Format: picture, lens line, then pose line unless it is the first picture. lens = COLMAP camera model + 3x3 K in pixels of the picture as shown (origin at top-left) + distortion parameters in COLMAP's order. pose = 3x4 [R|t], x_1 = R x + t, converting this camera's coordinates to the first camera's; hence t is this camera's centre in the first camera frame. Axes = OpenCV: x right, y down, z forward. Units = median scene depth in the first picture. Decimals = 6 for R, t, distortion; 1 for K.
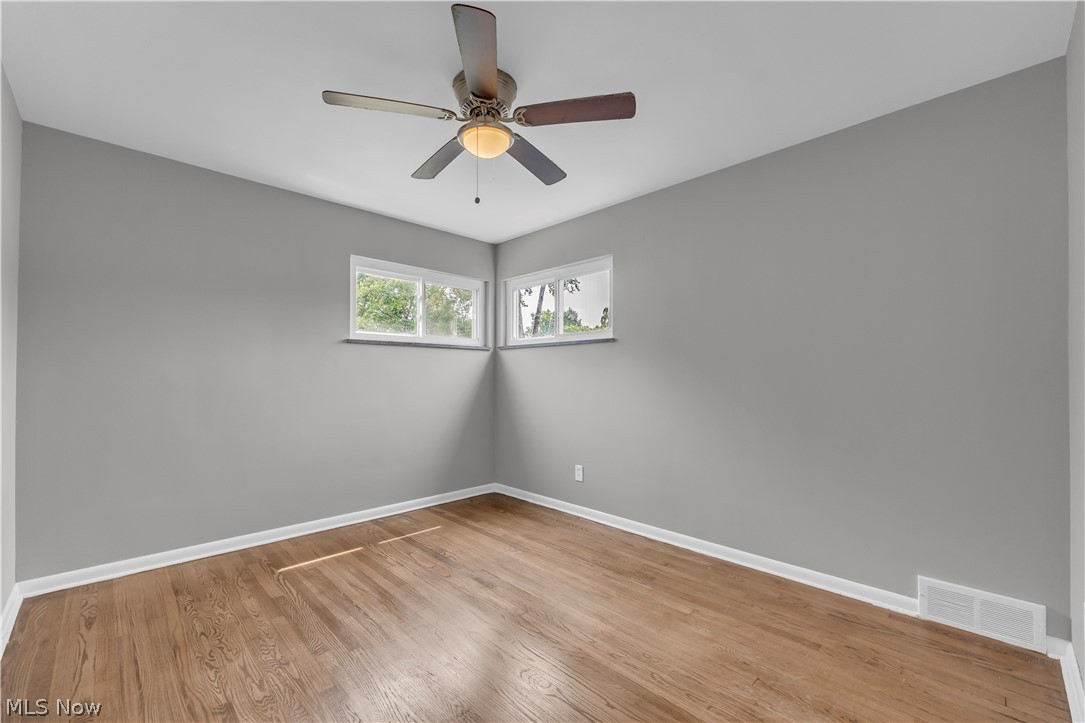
lens RADIAL K [[442.2, 0, 537.0], [0, 442.2, 371.8], [0, 0, 1]] dist [0.000888, -0.000503]
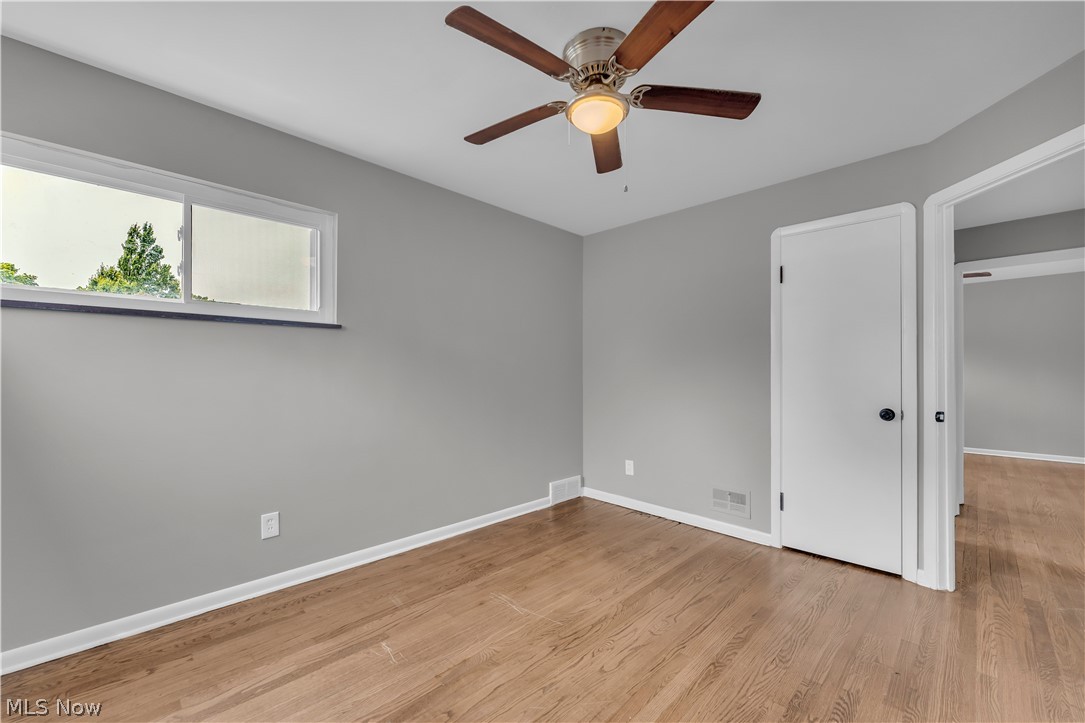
lens RADIAL K [[442.2, 0, 537.0], [0, 442.2, 371.8], [0, 0, 1]] dist [0.000888, -0.000503]
pose [[-0.009257, -0.000854, 0.999957, -0.770110], [-0.010733, 0.999942, 0.000755, 0.001675], [-0.999900, -0.010725, -0.009266, 0.866508]]
